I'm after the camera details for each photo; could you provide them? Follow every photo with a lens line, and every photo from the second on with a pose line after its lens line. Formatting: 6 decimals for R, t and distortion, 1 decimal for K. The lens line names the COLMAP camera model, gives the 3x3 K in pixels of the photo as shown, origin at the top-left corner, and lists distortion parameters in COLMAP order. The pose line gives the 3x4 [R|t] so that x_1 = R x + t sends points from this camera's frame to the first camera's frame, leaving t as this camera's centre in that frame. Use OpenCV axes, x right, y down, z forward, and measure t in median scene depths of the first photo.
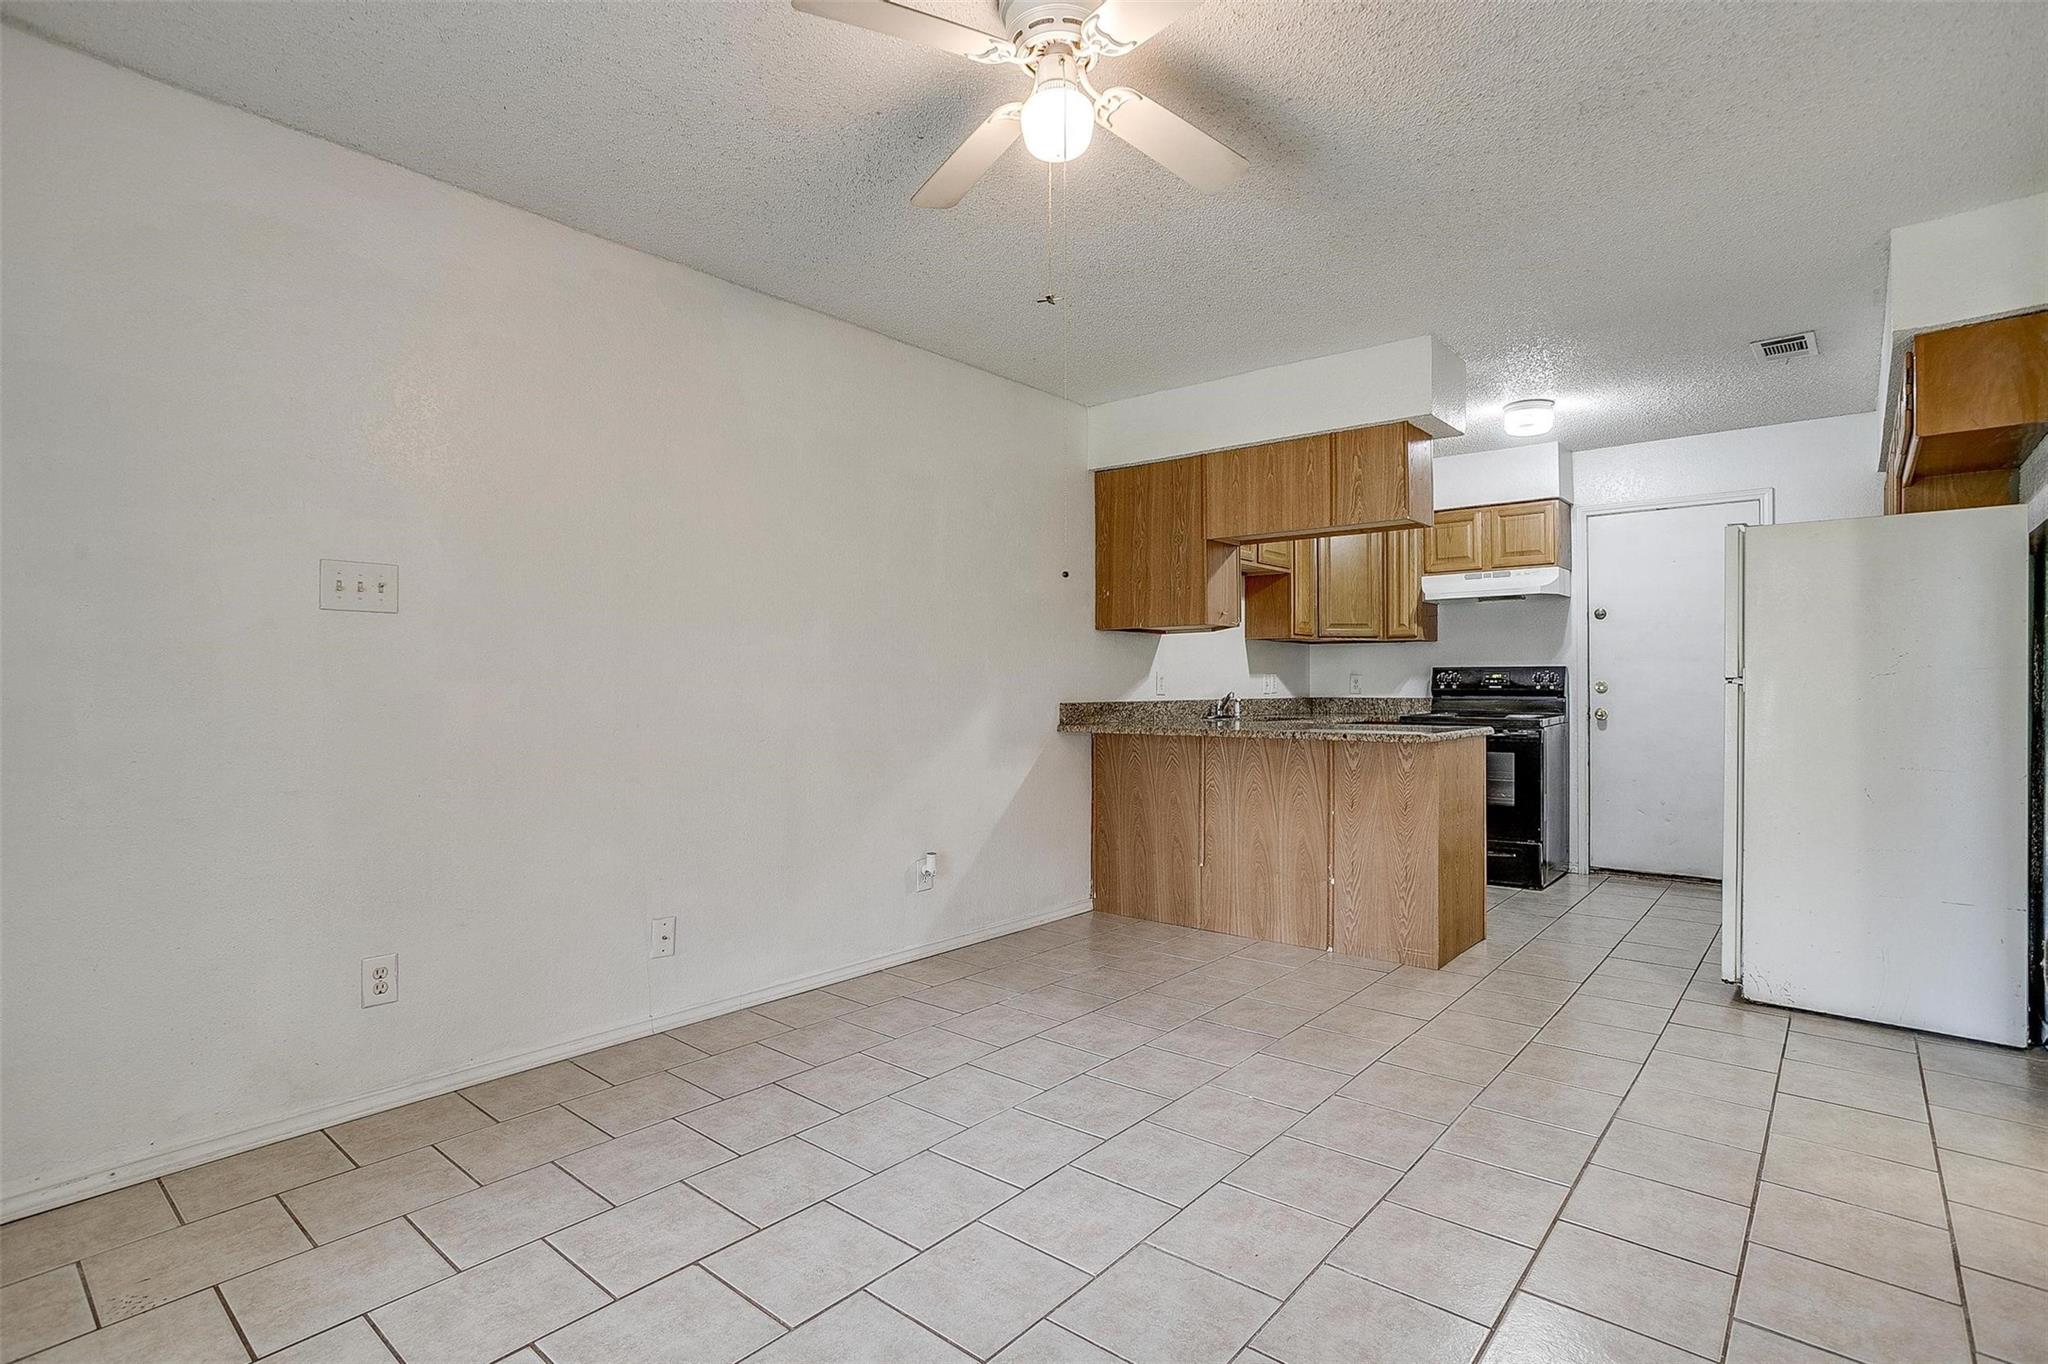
lens RADIAL K [[1000.9, 0, 1032.6], [0, 1000.9, 684.0], [0, 0, 1]] dist [-0.001973, 0.000969]
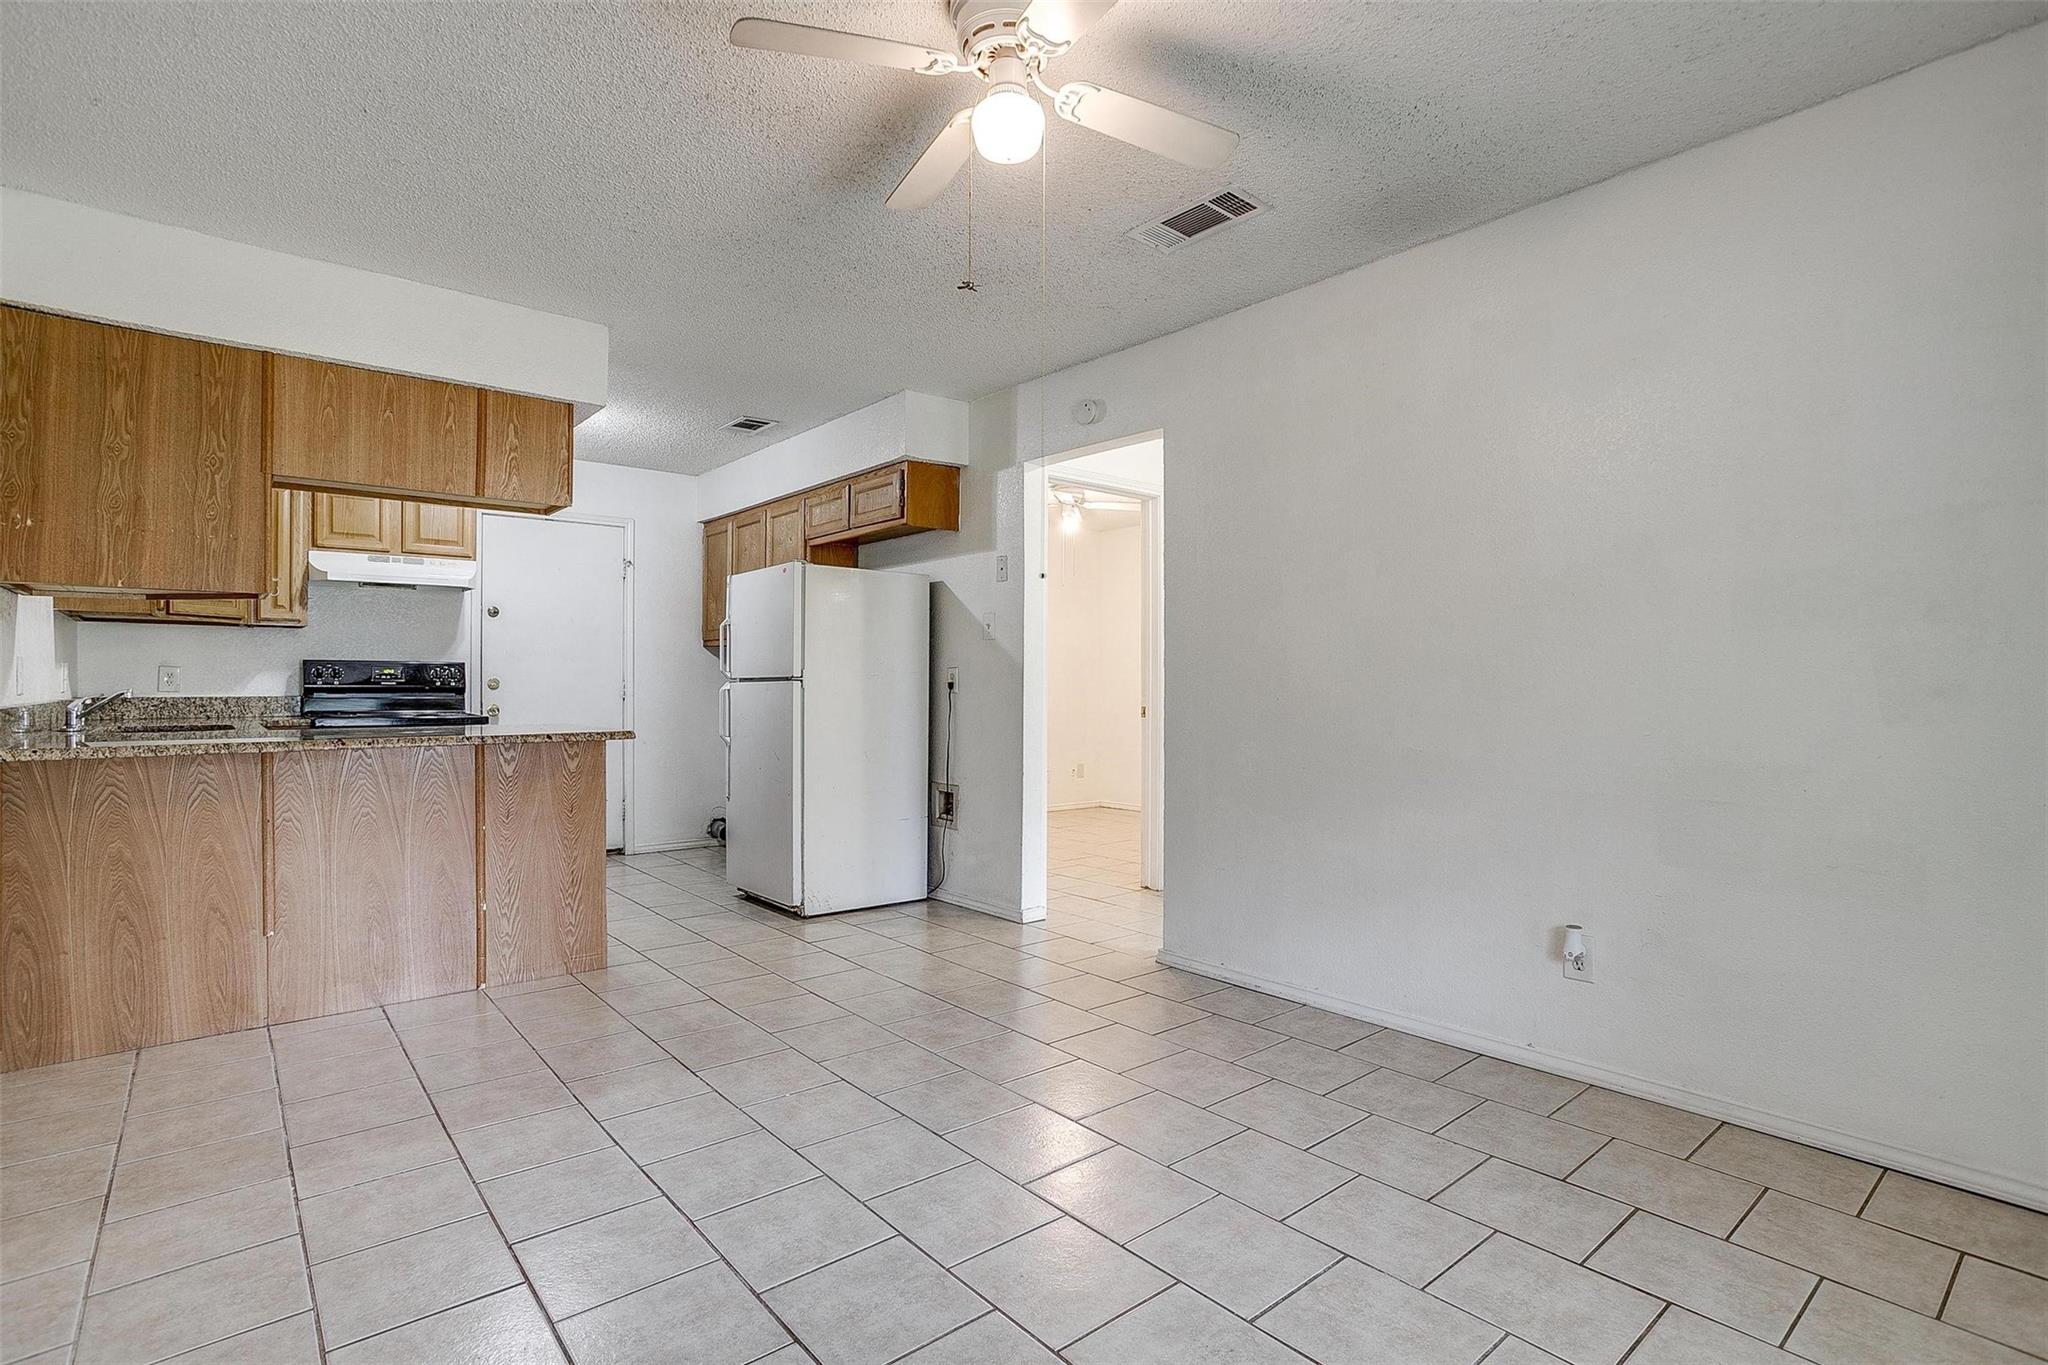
lens RADIAL K [[1000.9, 0, 1032.6], [0, 1000.9, 684.5], [0, 0, 1]] dist [-0.001973, 0.000969]
pose [[0.195422, 0.000168, 0.980719, -0.400453], [-0.003372, 0.999994, 0.000501, 0.002244], [-0.980714, -0.003405, 0.195421, 0.321553]]
